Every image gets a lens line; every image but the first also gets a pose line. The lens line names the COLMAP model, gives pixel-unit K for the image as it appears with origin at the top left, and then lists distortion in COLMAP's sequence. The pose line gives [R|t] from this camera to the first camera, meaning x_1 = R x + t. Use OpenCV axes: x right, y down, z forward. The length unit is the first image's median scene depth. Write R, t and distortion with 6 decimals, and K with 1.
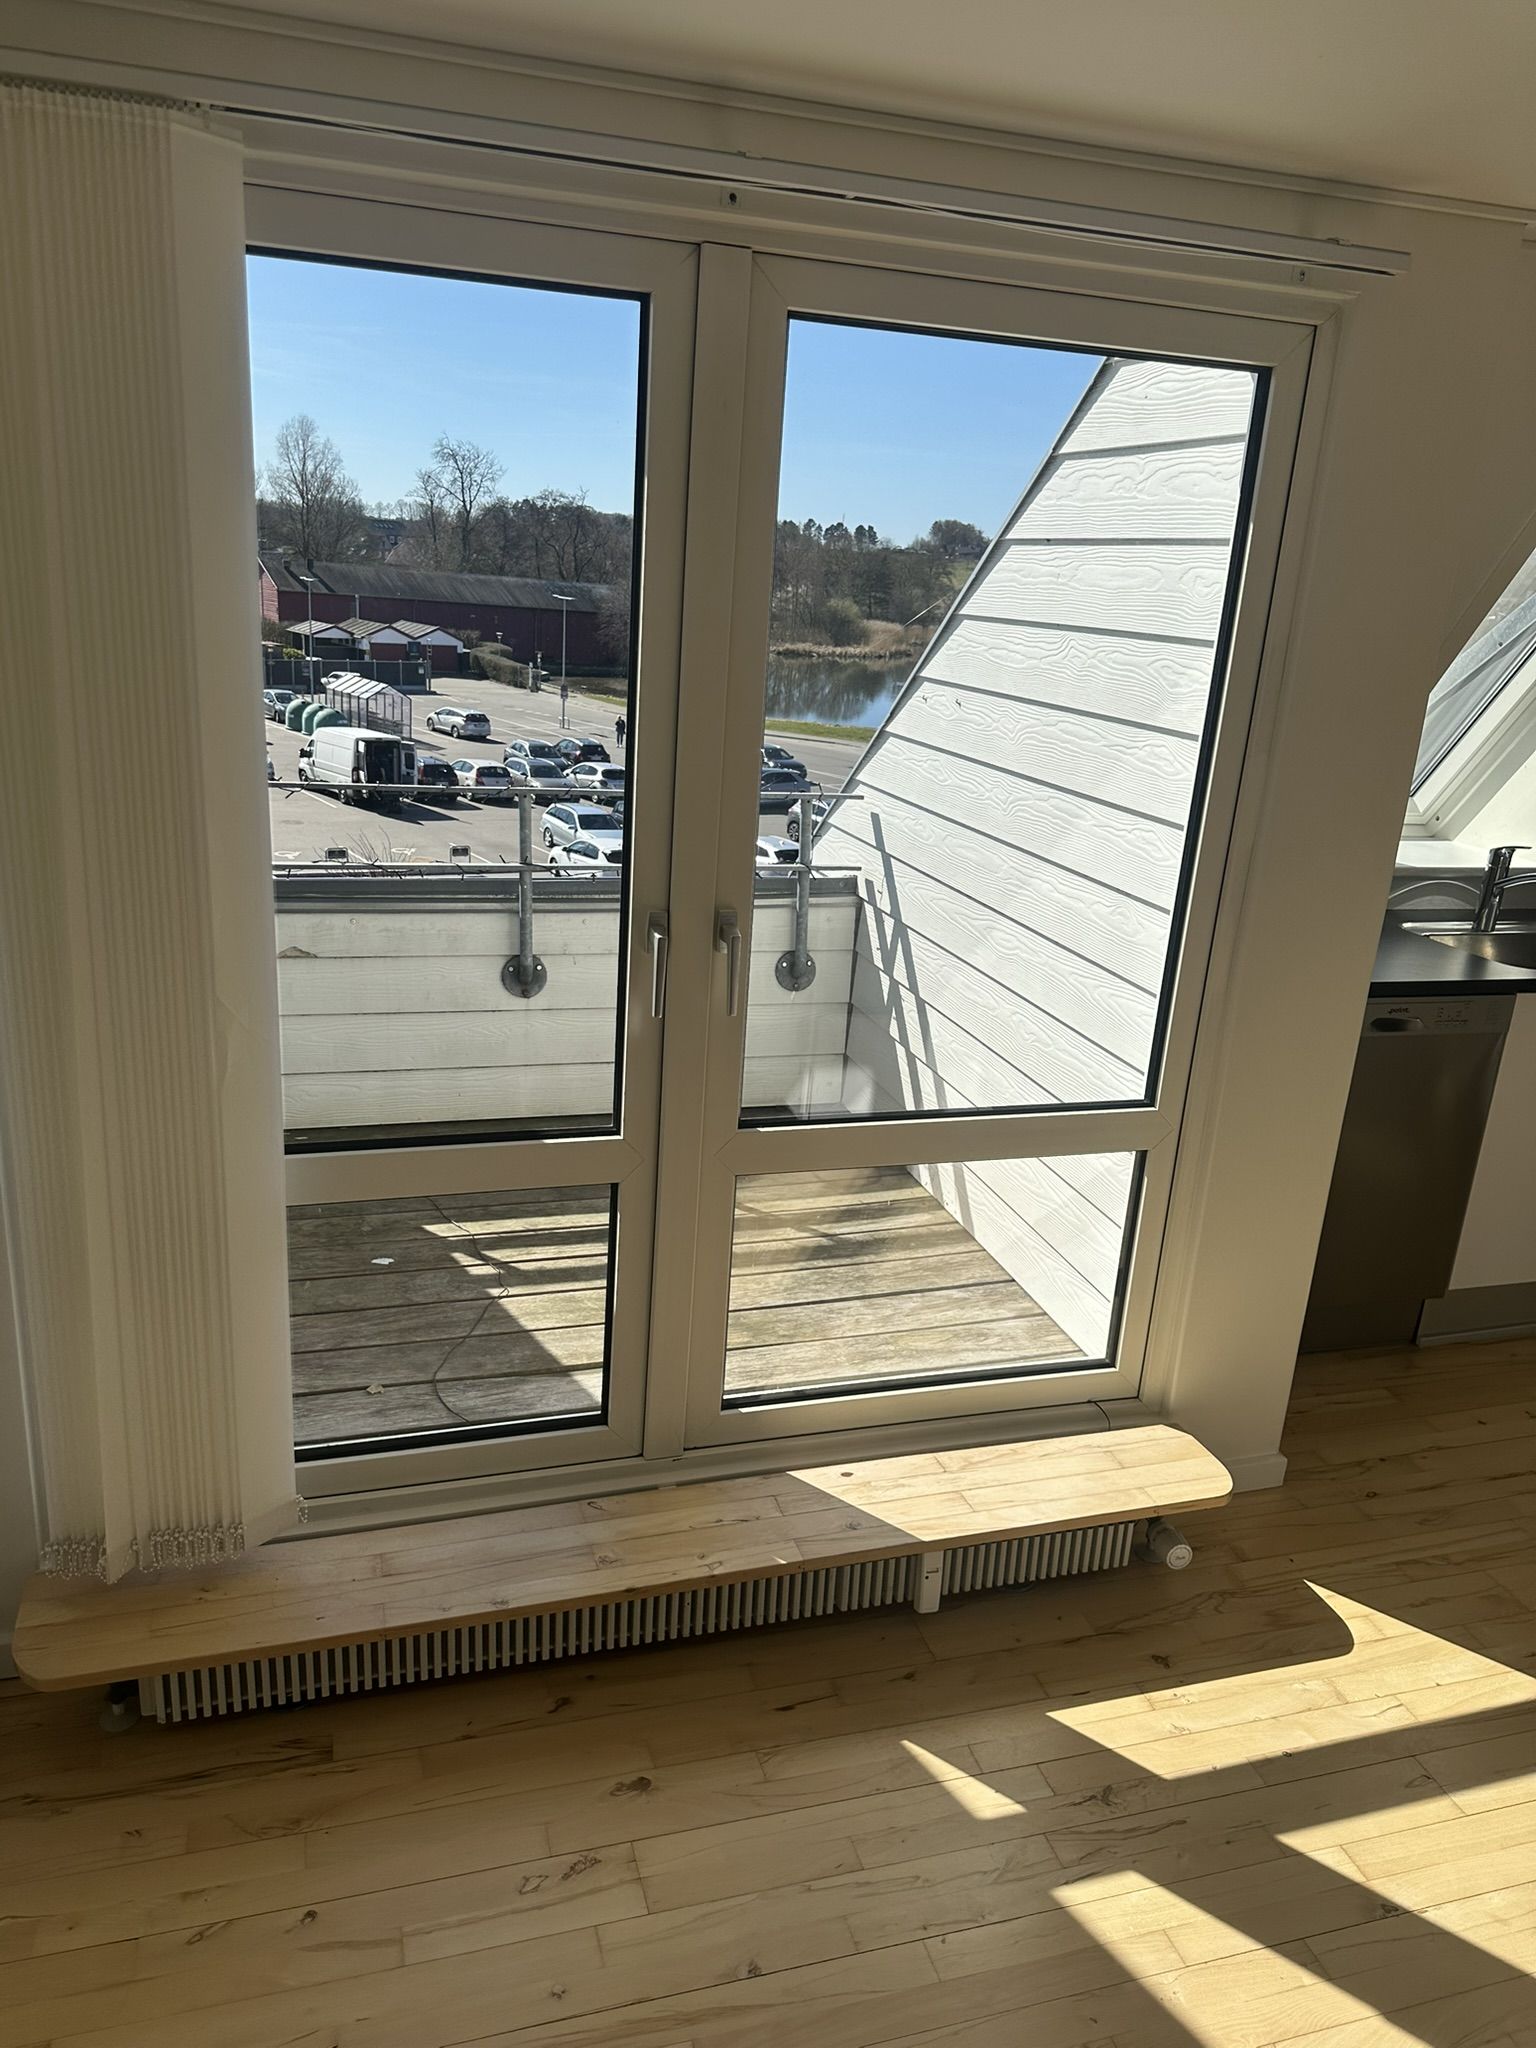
lens RADIAL K [[1453.0, 0, 768.0], [0, 1453.0, 1024.0], [0, 0, 1]] dist [0.031097, -0.046190]
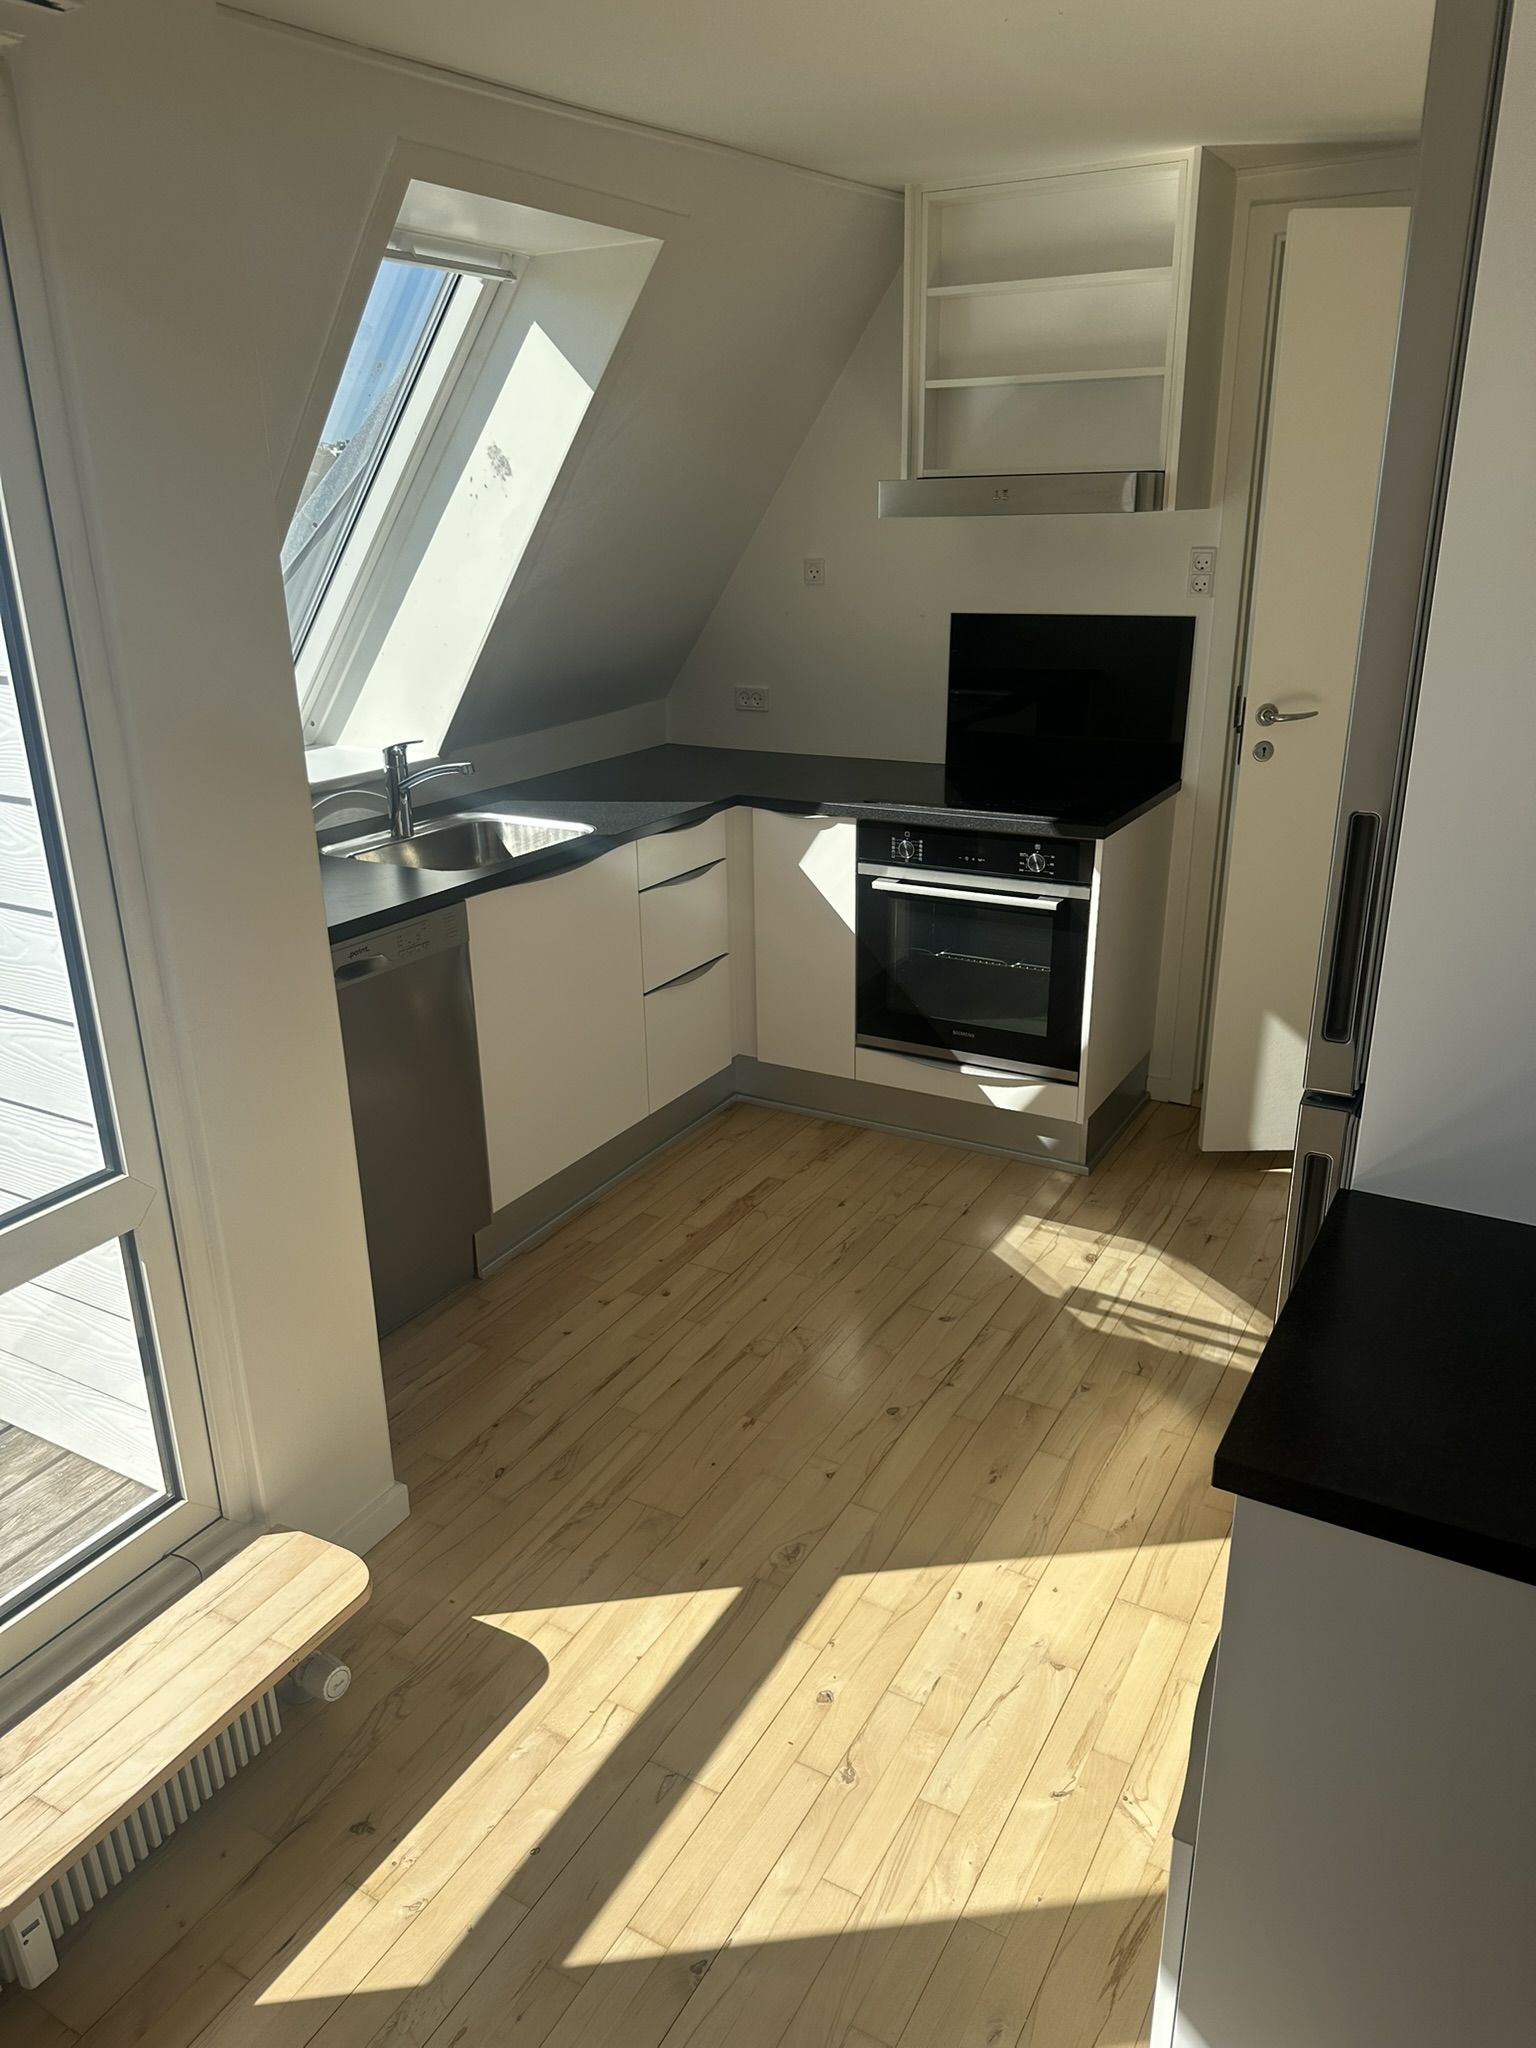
lens RADIAL K [[1453.0, 0, 768.0], [0, 1453.0, 1024.0], [0, 0, 1]] dist [0.031097, -0.046190]
pose [[0.724357, -0.304206, 0.618680, 0.058189], [0.266876, 0.951149, 0.155220, -0.043750], [-0.635676, 0.052676, 0.770157, 0.183535]]
